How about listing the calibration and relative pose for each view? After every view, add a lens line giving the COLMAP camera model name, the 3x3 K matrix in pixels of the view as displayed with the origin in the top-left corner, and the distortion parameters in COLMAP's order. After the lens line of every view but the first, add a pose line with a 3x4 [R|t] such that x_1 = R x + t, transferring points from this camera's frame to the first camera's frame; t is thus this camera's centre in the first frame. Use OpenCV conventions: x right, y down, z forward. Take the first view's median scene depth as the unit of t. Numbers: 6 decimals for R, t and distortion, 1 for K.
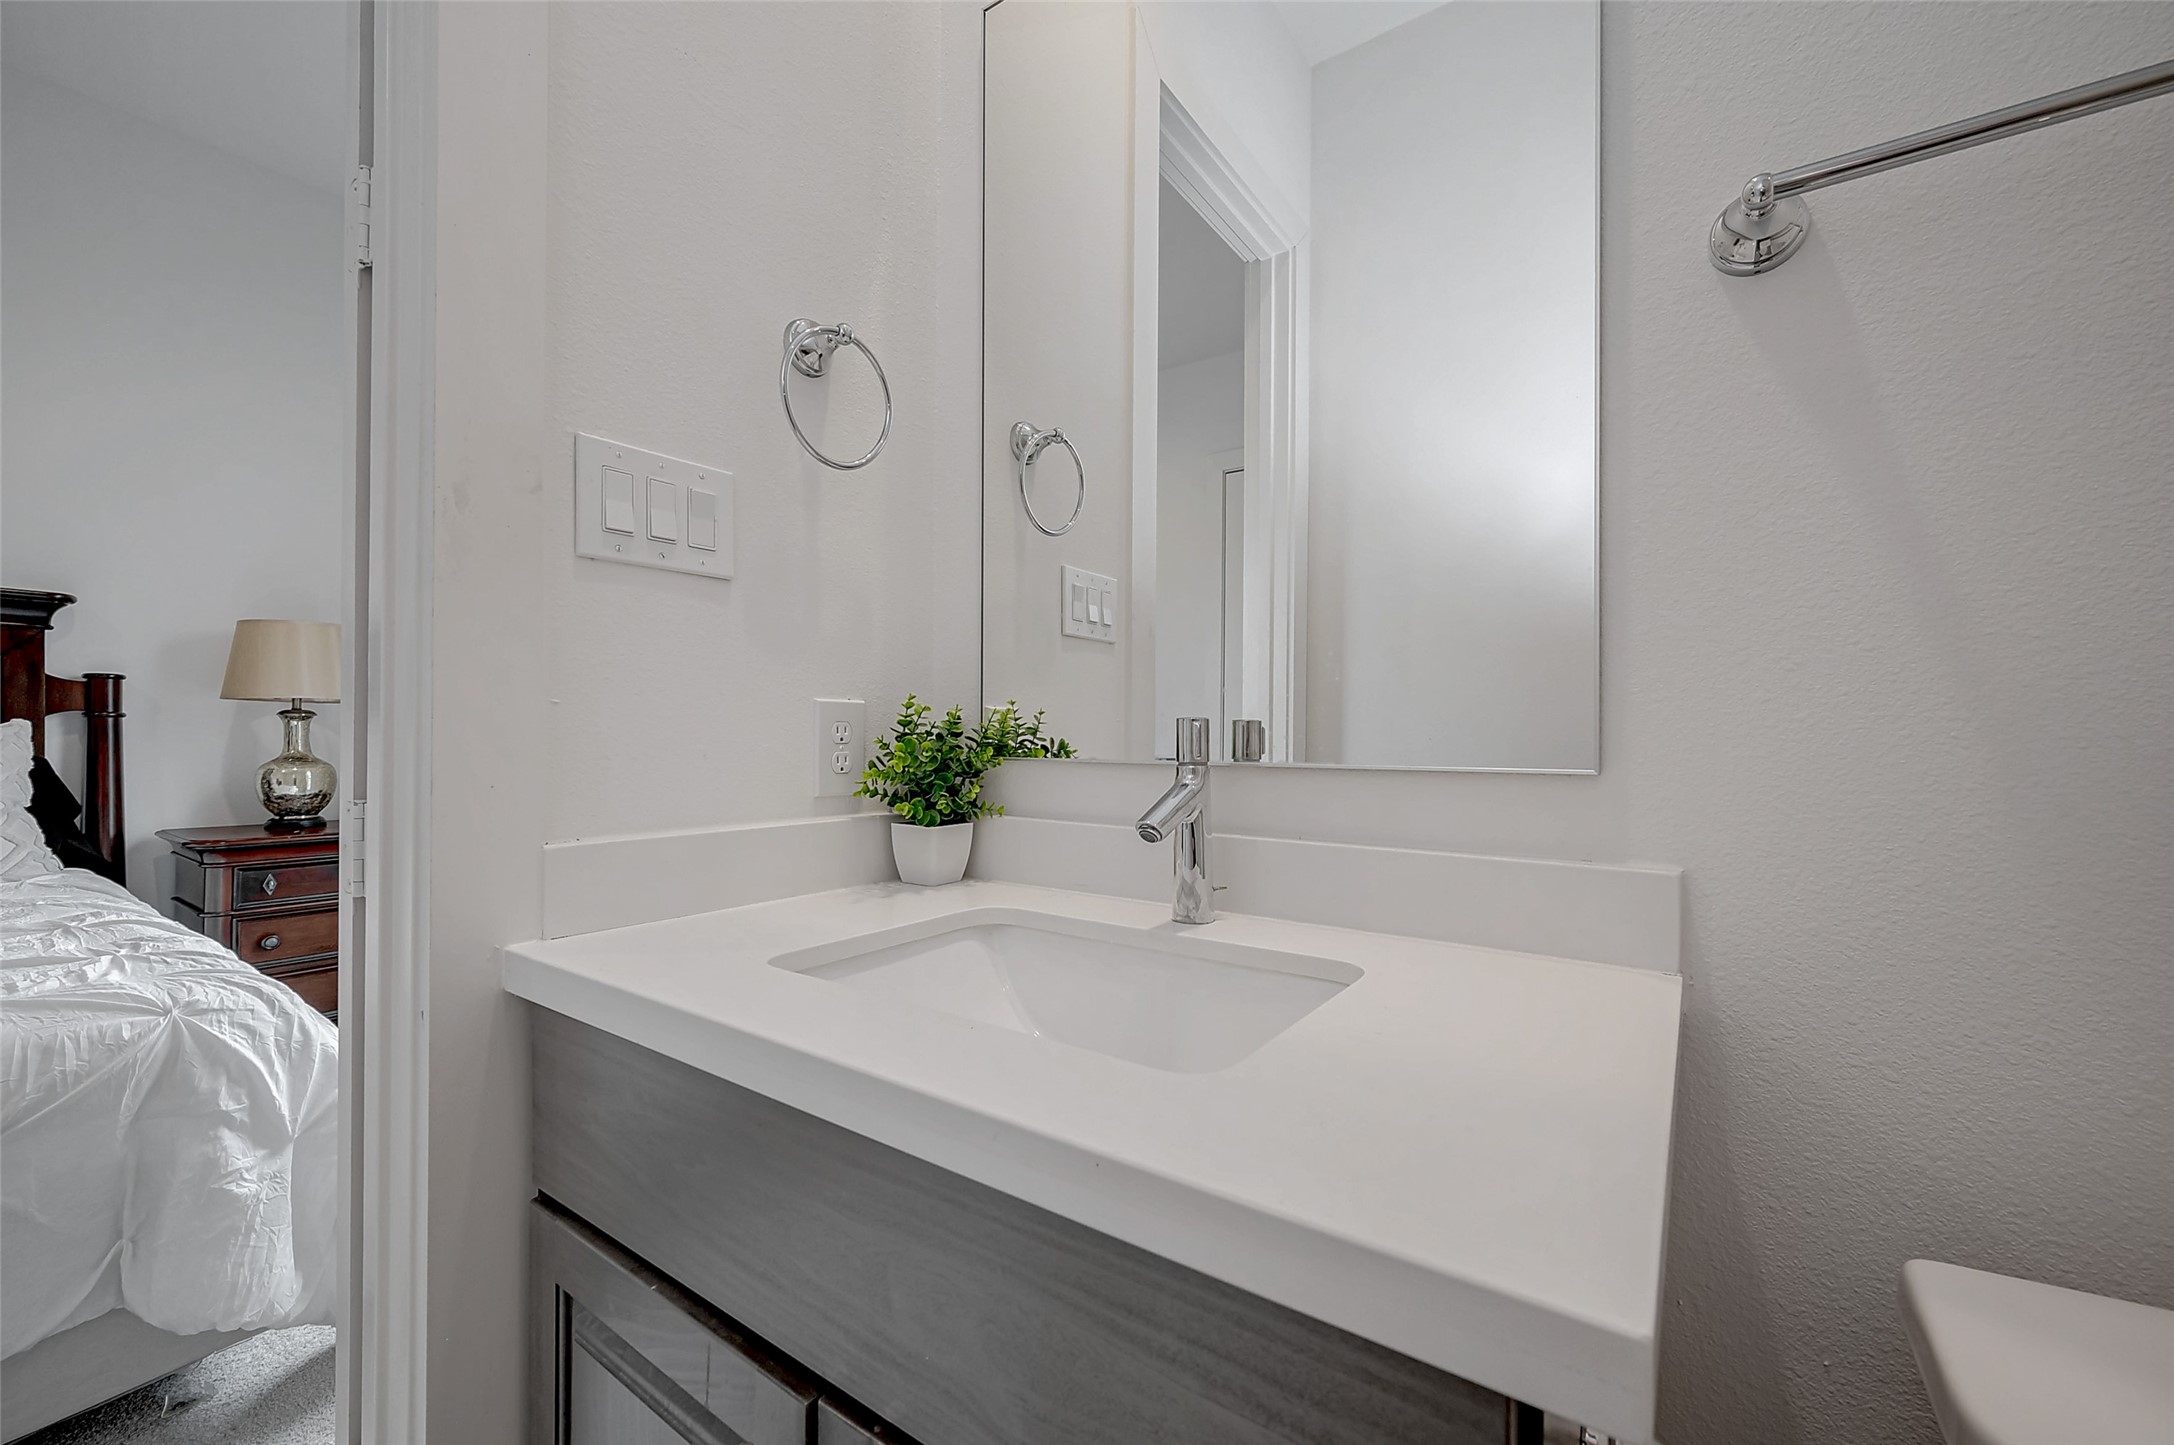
lens RADIAL K [[873.4, 0, 1093.1], [0, 873.4, 733.9], [0, 0, 1]] dist [0.001532, 0.000413]
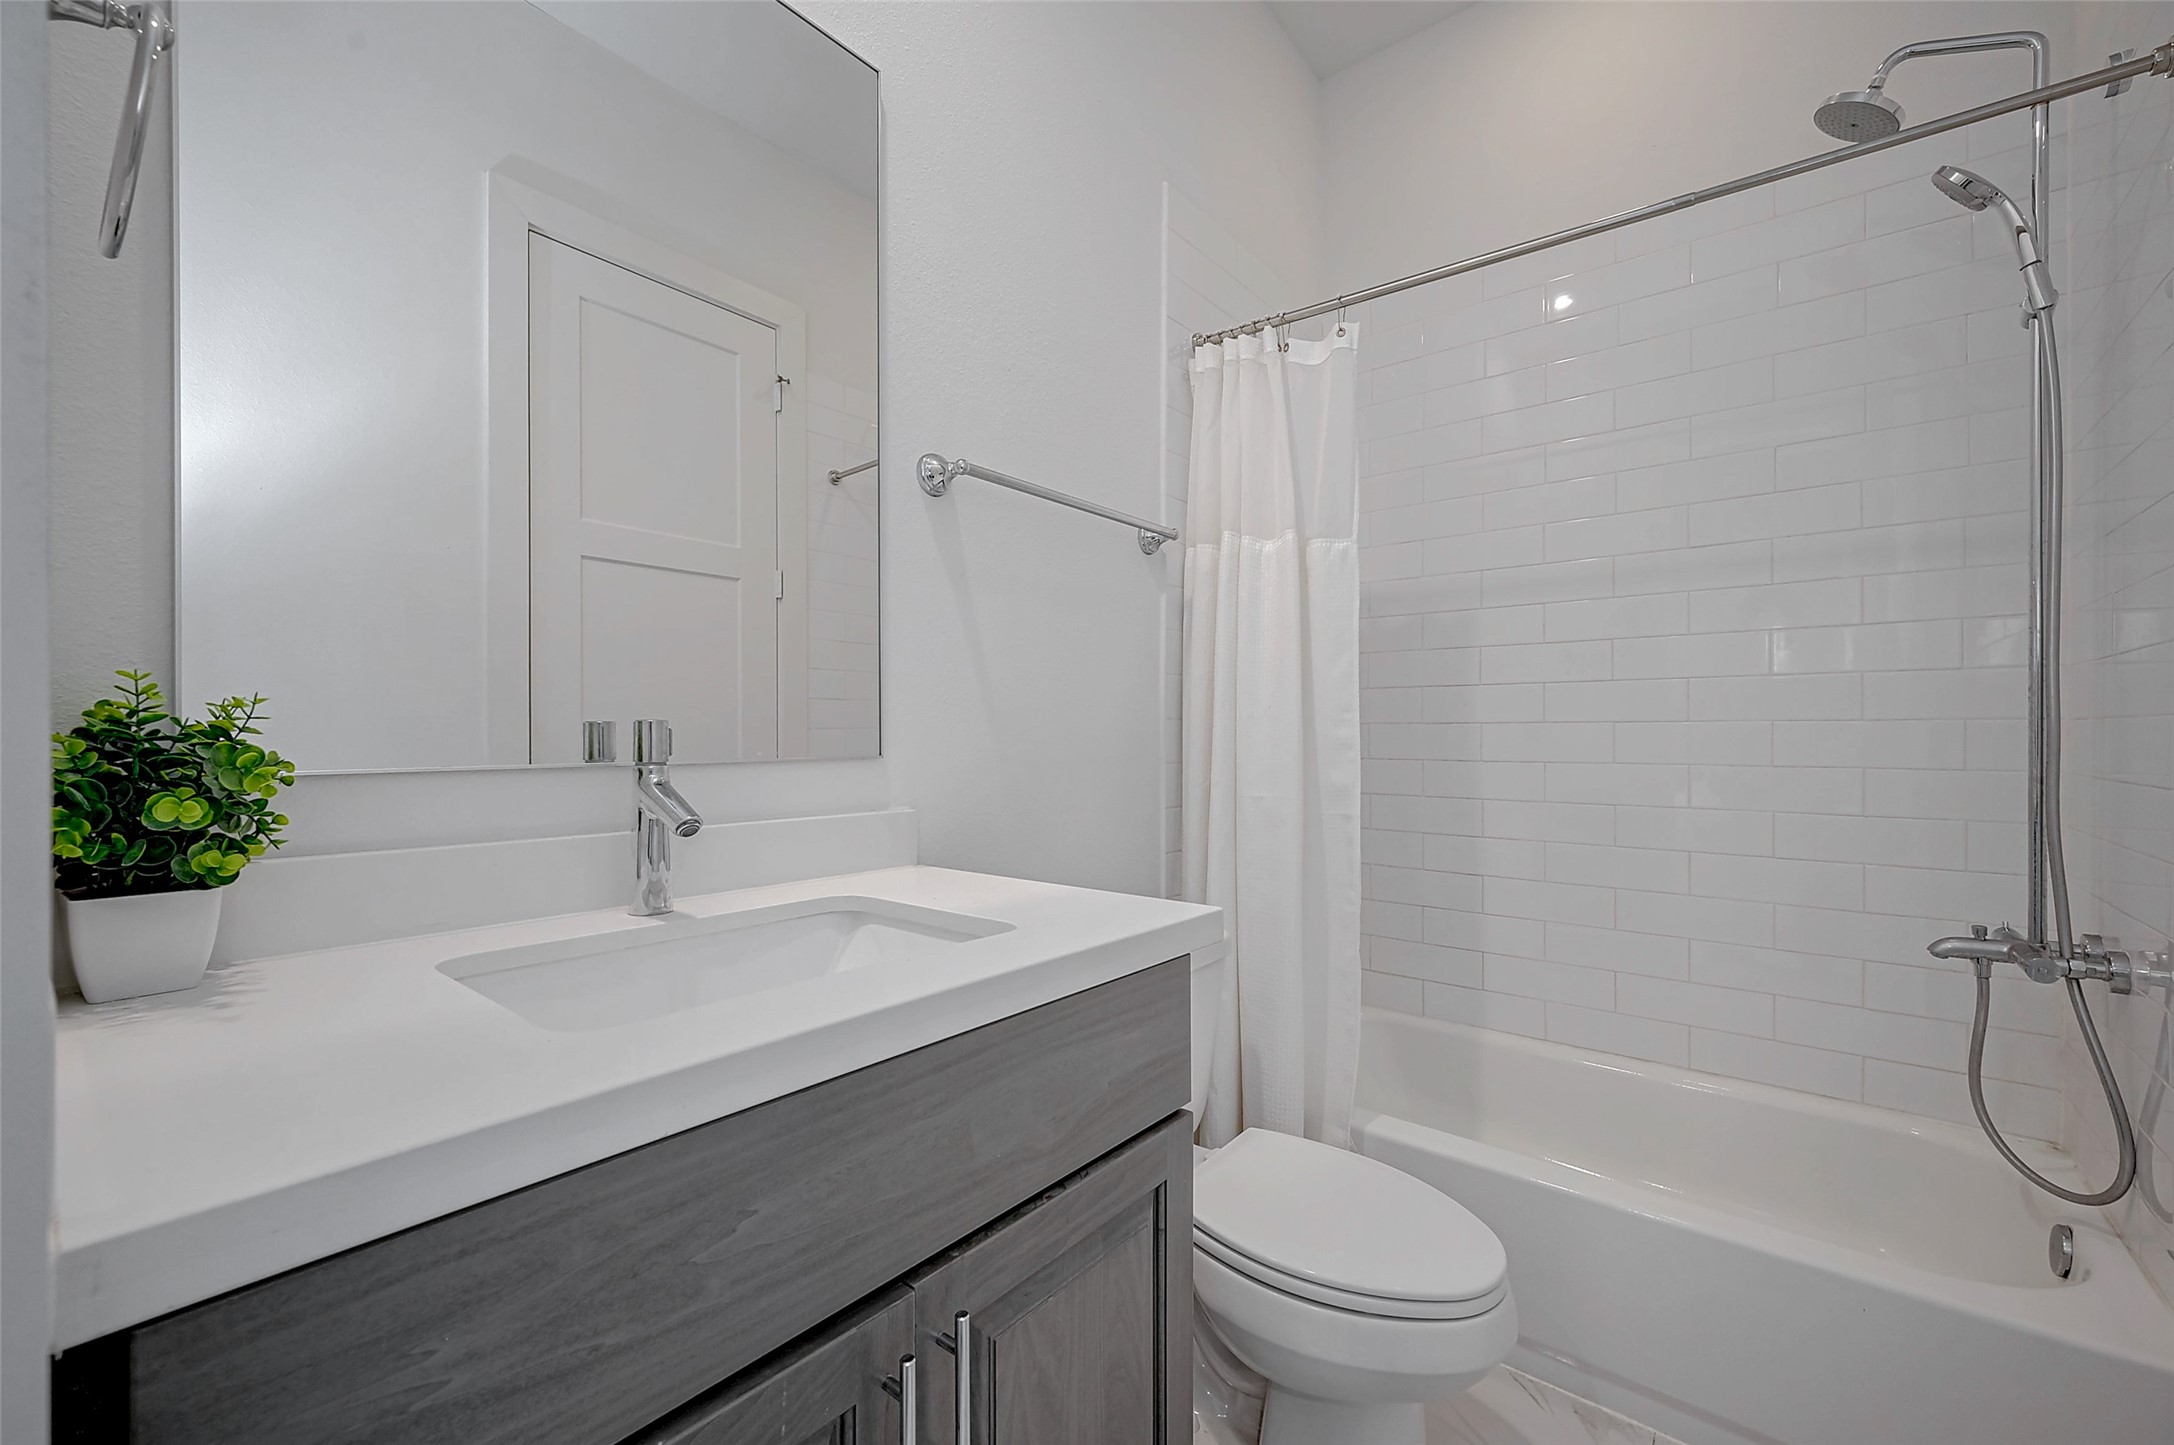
lens RADIAL K [[873.4, 0, 1093.1], [0, 873.4, 733.9], [0, 0, 1]] dist [0.001532, 0.000413]
pose [[0.064194, -0.003919, 0.997930, -1.070798], [-0.003841, 0.999984, 0.004174, -0.009389], [-0.997930, -0.004101, 0.064178, 0.478366]]
